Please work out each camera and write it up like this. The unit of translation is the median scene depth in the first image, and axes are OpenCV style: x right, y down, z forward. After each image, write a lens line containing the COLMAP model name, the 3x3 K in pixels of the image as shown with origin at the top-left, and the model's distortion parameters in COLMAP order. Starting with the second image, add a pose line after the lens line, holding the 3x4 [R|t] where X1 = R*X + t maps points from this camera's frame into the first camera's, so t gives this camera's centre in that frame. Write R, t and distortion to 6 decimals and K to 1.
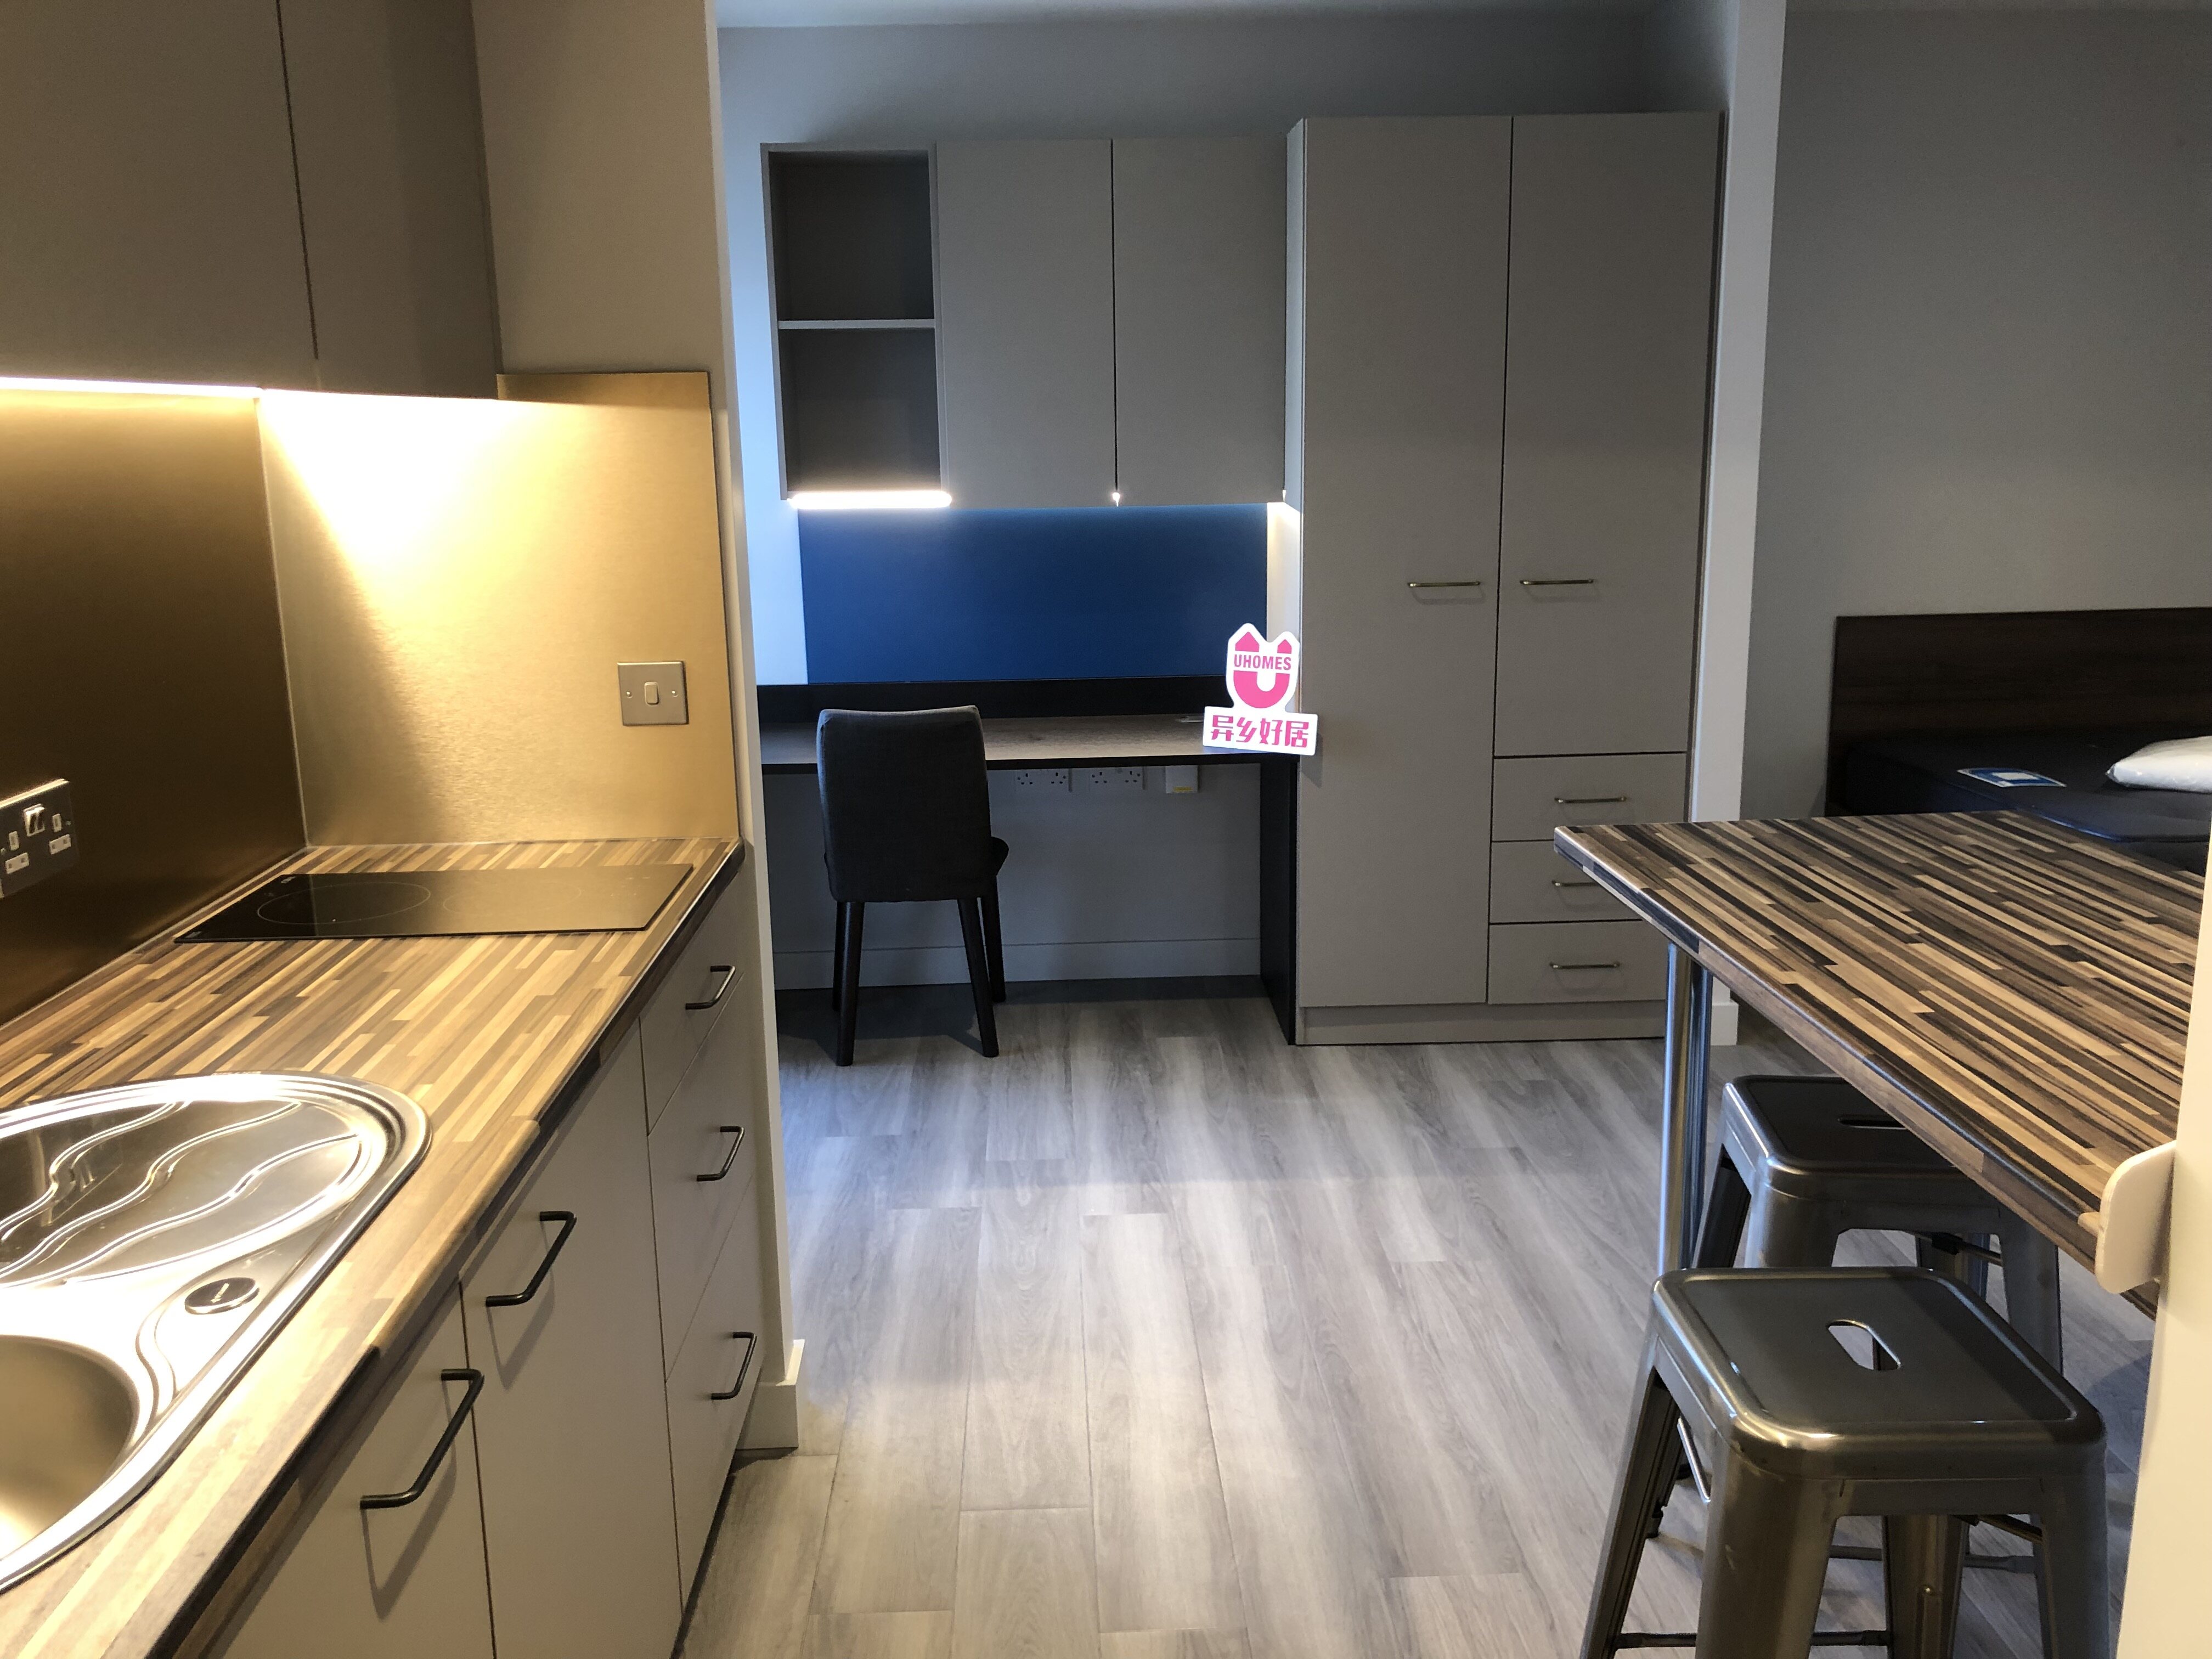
lens RADIAL K [[1856.9, 0, 1106.0], [0, 1856.9, 829.5], [0, 0, 1]] dist [0.012076, 0.003373]
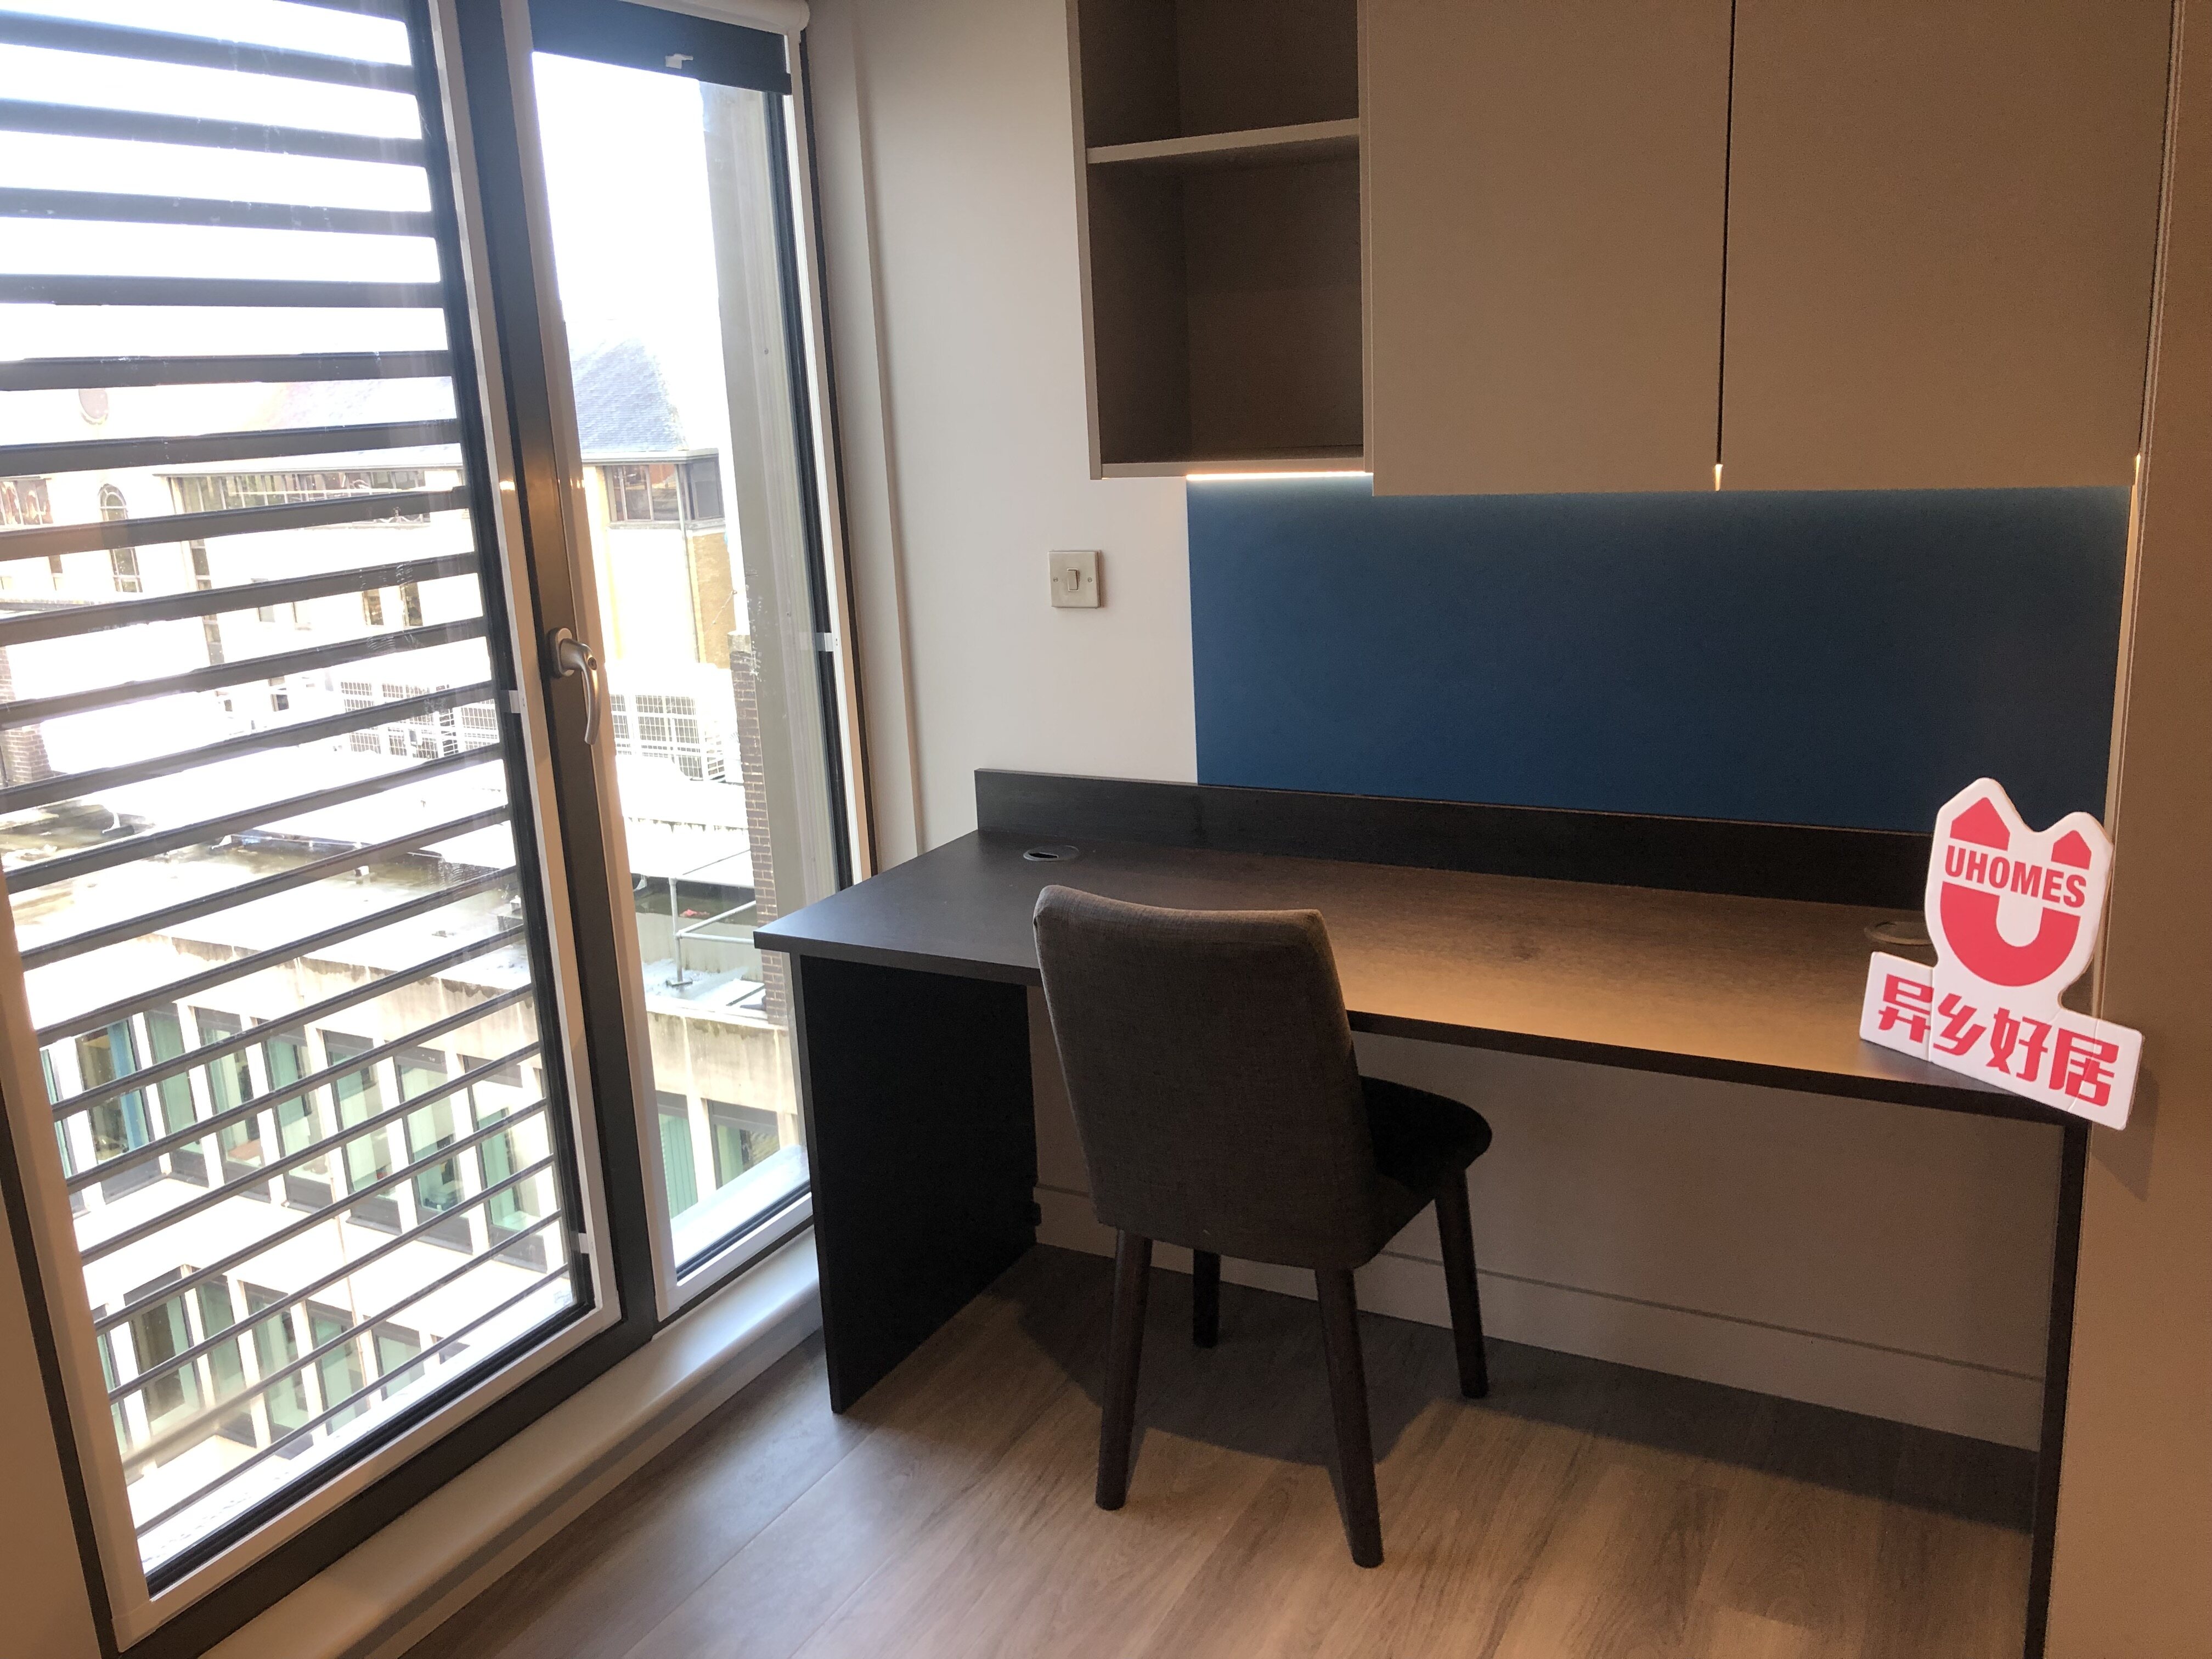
lens RADIAL K [[1786.7, 0, 1110.7], [0, 1786.7, 789.7], [0, 0, 1]] dist [-0.000352, 0.007139]
pose [[0.857208, 0.092148, -0.506660, 0.111414], [-0.078970, 0.995745, 0.047493, -0.111757], [0.508880, -0.000700, 0.860837, 0.551782]]
